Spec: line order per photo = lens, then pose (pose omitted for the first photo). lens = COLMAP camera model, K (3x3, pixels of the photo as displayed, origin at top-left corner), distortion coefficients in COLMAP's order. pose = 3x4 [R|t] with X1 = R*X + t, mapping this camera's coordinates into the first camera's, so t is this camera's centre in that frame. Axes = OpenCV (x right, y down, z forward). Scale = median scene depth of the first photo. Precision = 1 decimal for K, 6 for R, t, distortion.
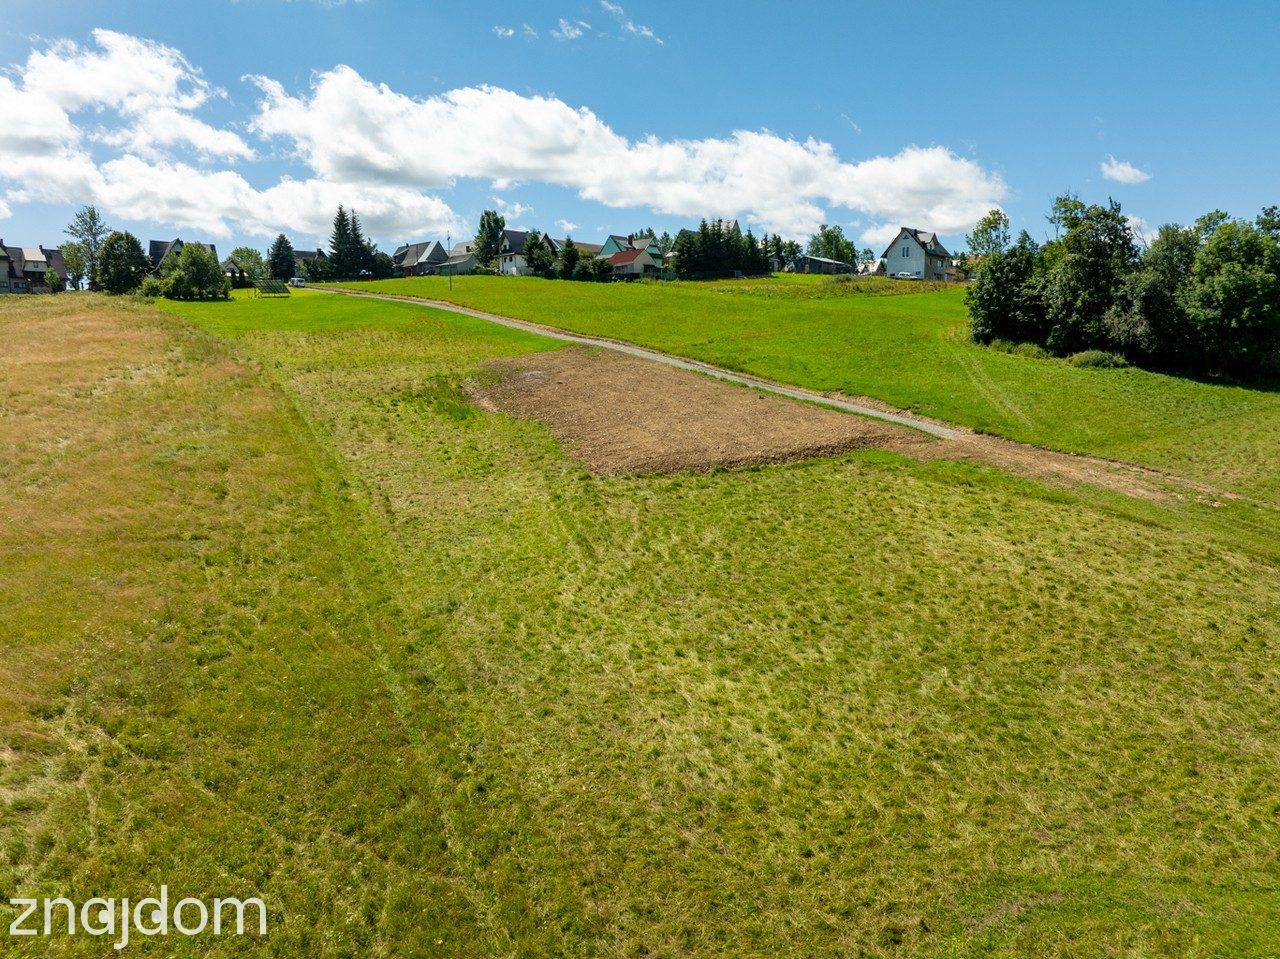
lens RADIAL K [[904.6, 0, 643.7], [0, 904.6, 458.3], [0, 0, 1]] dist [-0.045527, 0.006811]
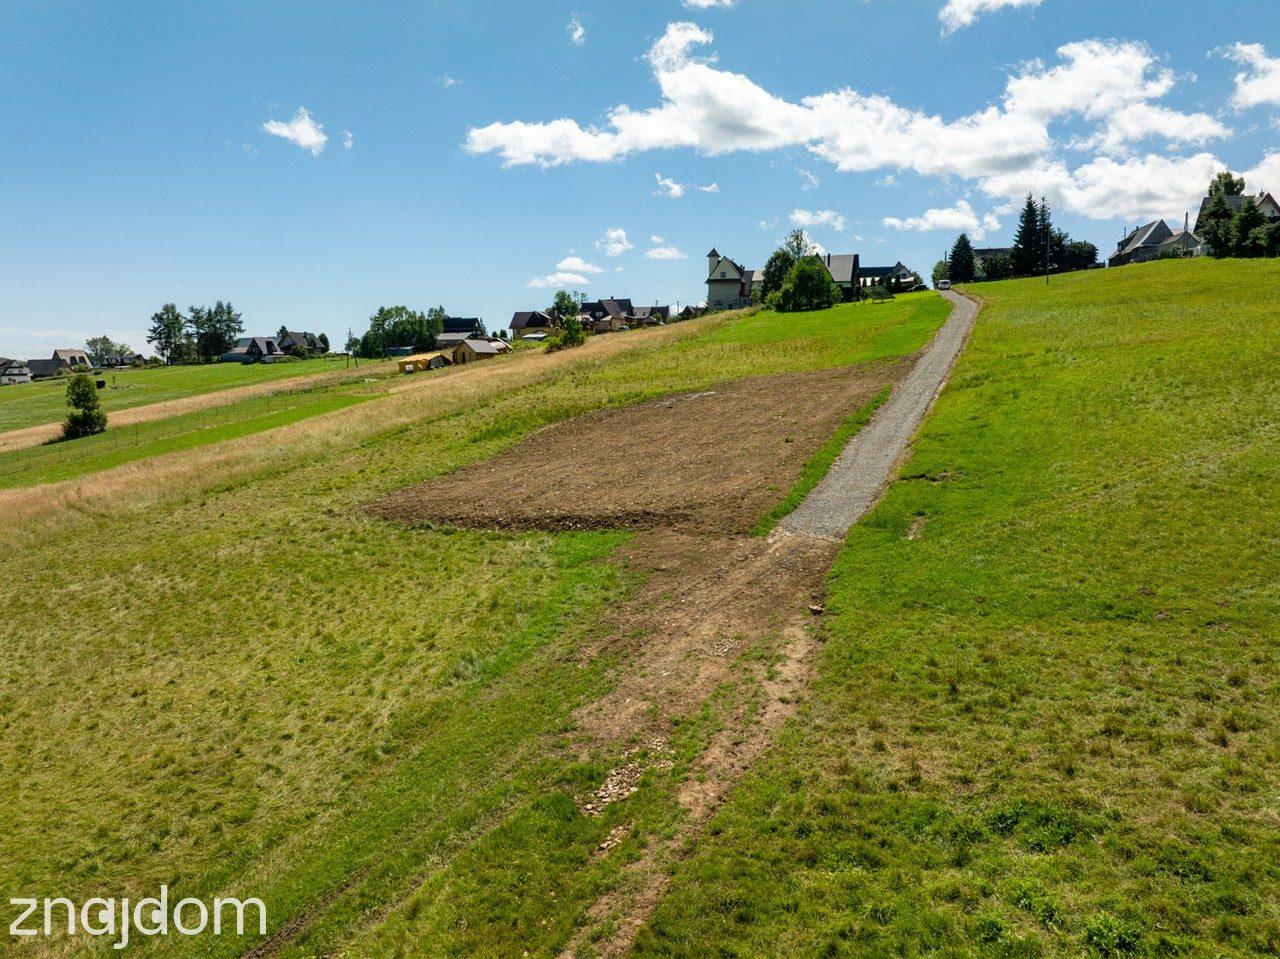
lens RADIAL K [[904.6, 0, 643.7], [0, 904.6, 458.3], [0, 0, 1]] dist [-0.045527, 0.006811]
pose [[0.544686, 0.085528, -0.834267, 0.285414], [-0.082592, 0.995421, 0.048125, -0.033698], [0.834563, 0.042691, 0.549256, 0.230706]]
